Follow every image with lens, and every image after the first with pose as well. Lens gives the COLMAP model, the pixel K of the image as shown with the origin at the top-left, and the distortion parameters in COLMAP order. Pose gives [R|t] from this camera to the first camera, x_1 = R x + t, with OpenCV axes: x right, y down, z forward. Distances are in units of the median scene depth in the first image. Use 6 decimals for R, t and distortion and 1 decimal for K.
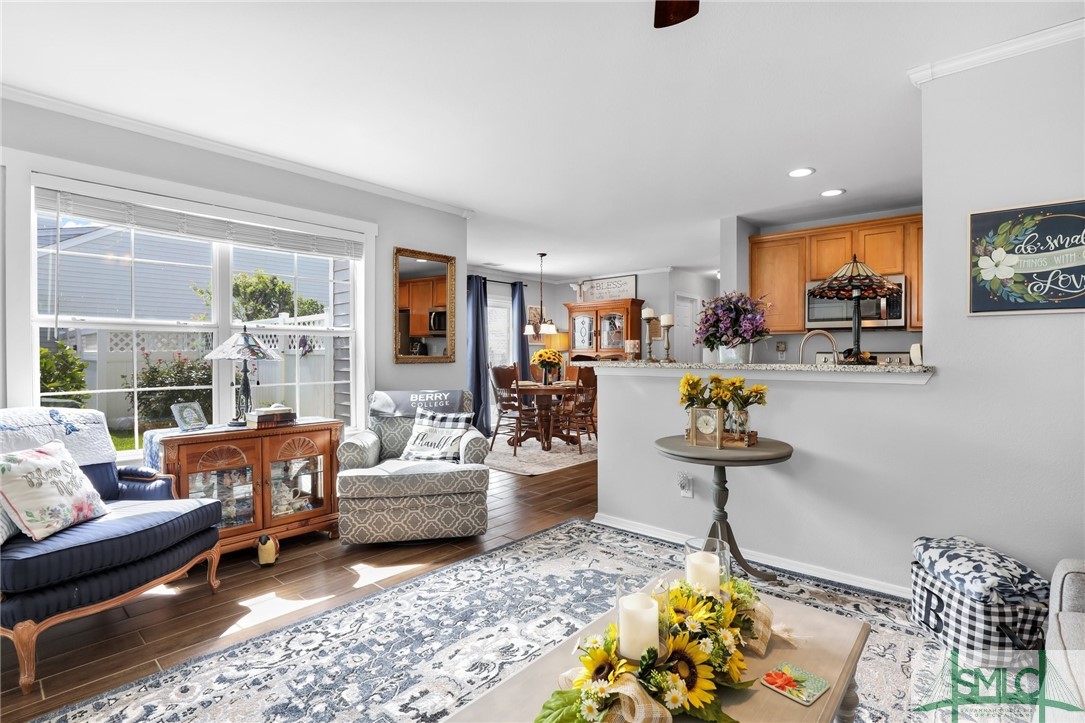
lens RADIAL K [[518.2, 0, 550.2], [0, 518.2, 358.2], [0, 0, 1]] dist [-0.033762, 0.003065]
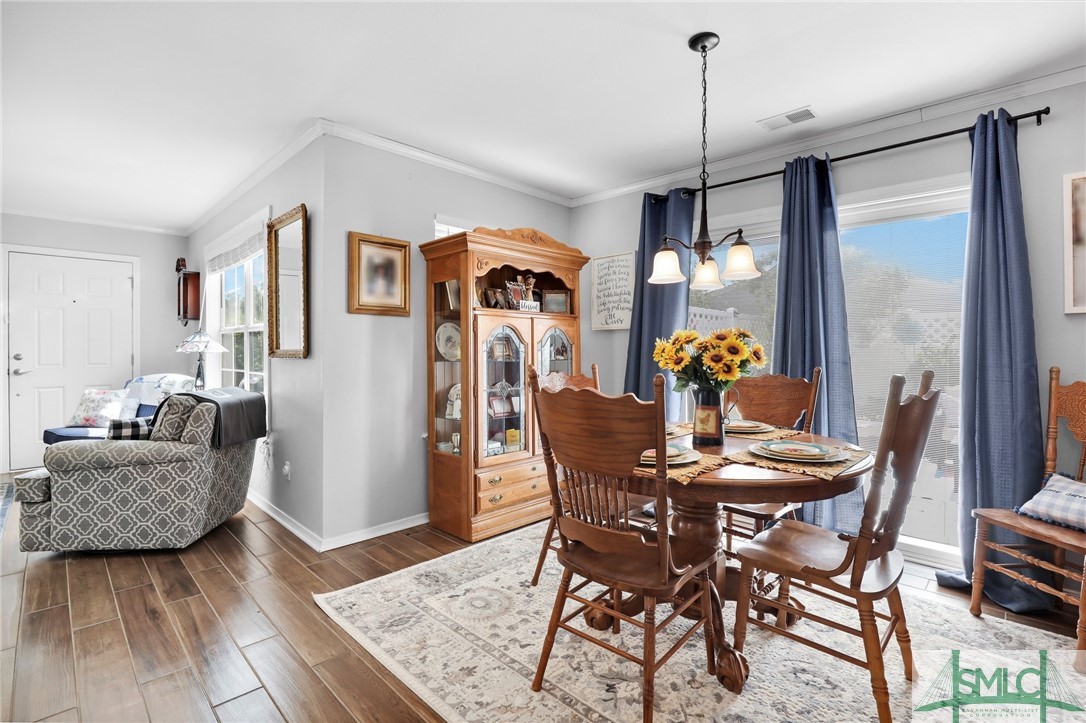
lens RADIAL K [[505.1, 0, 543.3], [0, 505.1, 352.8], [0, 0, 1]] dist [-0.030573, 0.001659]
pose [[-0.062337, 0.000032, -0.998055, 0.817358], [-0.009142, 0.999958, 0.000603, -0.004238], [0.998013, 0.009162, -0.062334, 2.439613]]
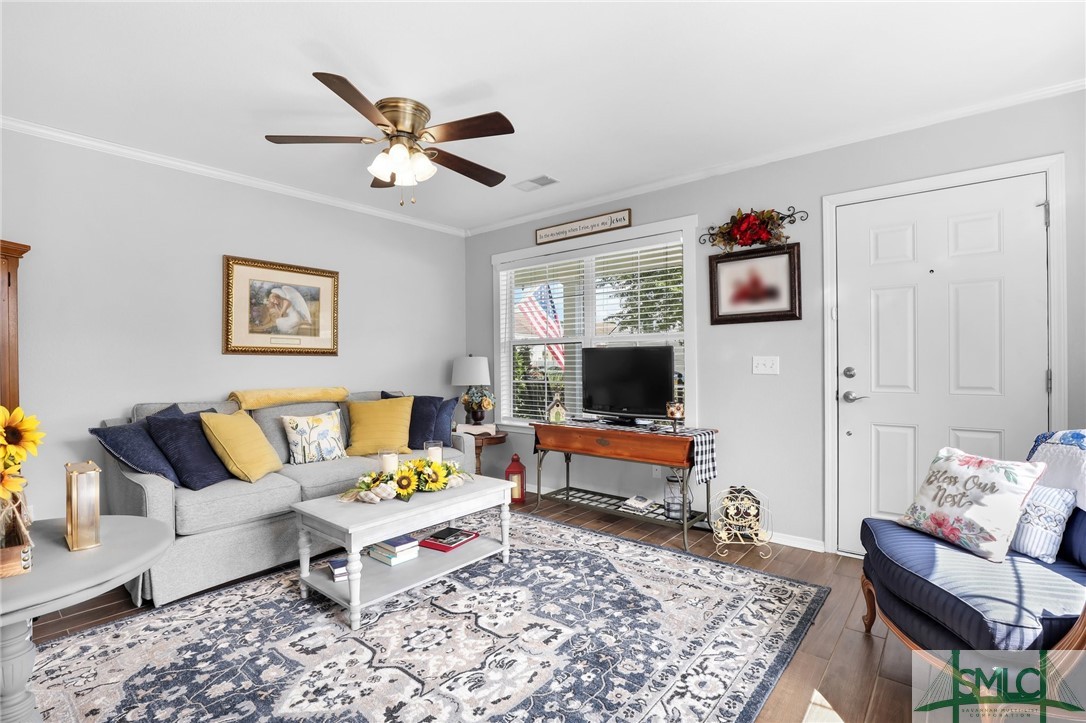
lens RADIAL K [[505.1, 0, 547.6], [0, 505.1, 361.7], [0, 0, 1]] dist [-0.030573, 0.001659]
pose [[-0.999714, 0.007936, -0.022569, -0.156525], [0.007772, 0.999943, 0.007356, -0.008982], [0.022626, 0.007178, -0.999718, 1.511400]]
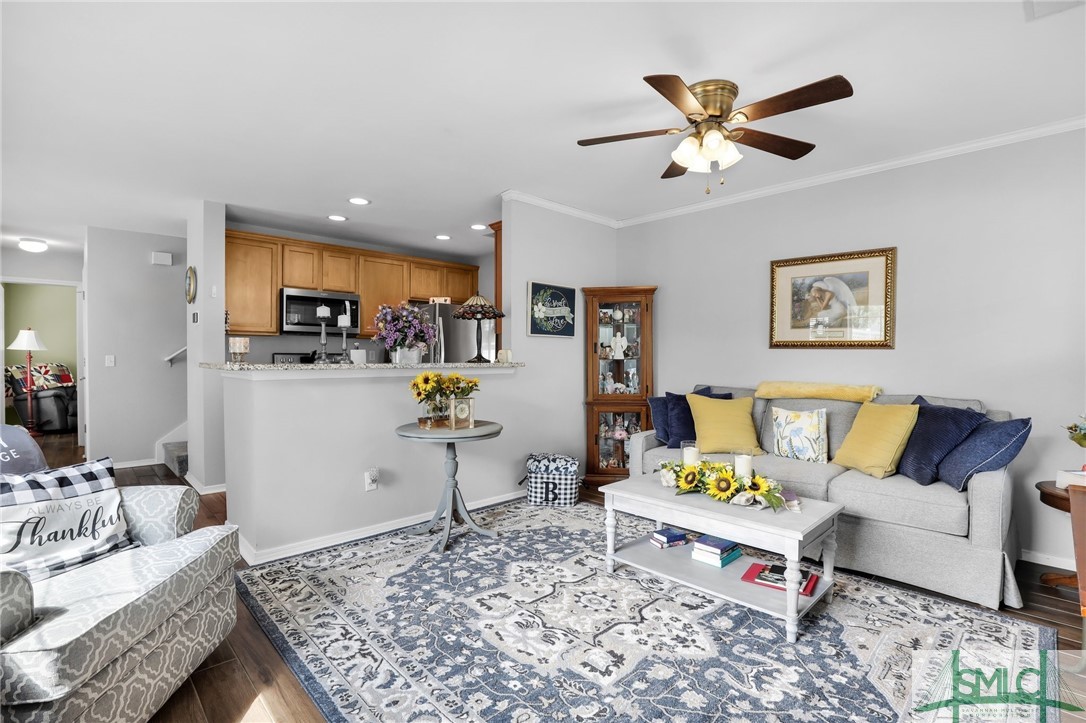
lens RADIAL K [[505.1, 0, 550.1], [0, 505.1, 360.5], [0, 0, 1]] dist [-0.030573, 0.001659]
pose [[0.084699, -0.007239, 0.996380, -0.914957], [0.004775, 0.999965, 0.006859, -0.003423], [-0.996395, 0.004177, 0.084731, 0.681462]]
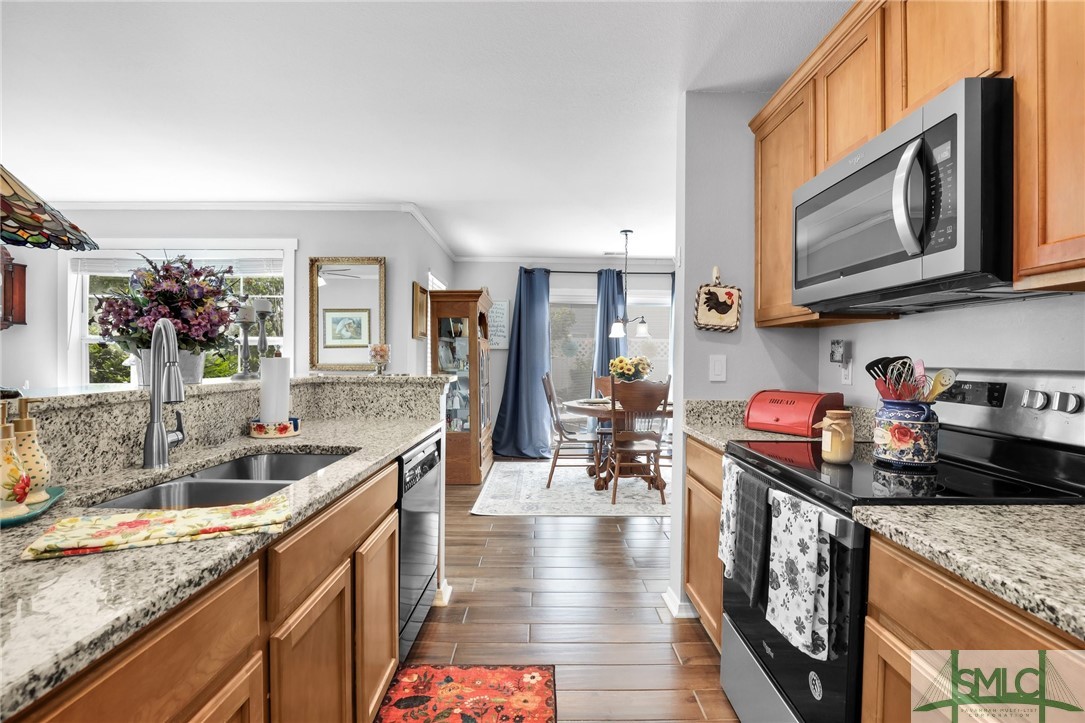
lens RADIAL K [[518.2, 0, 547.4], [0, 518.2, 364.7], [0, 0, 1]] dist [-0.033762, 0.003065]
pose [[0.659409, 0.011772, -0.751692, 1.272189], [-0.012655, 0.999910, 0.004558, -0.018513], [0.751678, 0.006507, 0.659498, 1.100719]]
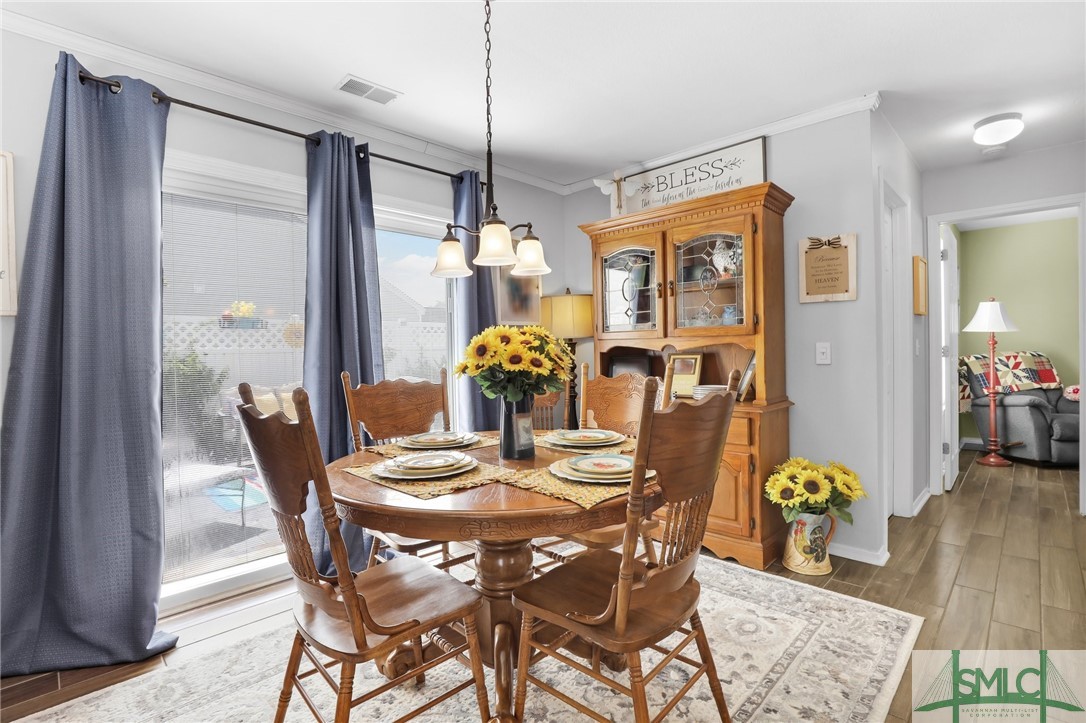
lens RADIAL K [[505.1, 0, 547.1], [0, 505.1, 360.4], [0, 0, 1]] dist [-0.030573, 0.001659]
pose [[0.997755, -0.017440, -0.064654, 0.081216], [0.018328, 0.999745, 0.013171, -0.006487], [0.064408, -0.014326, 0.997821, 1.948211]]
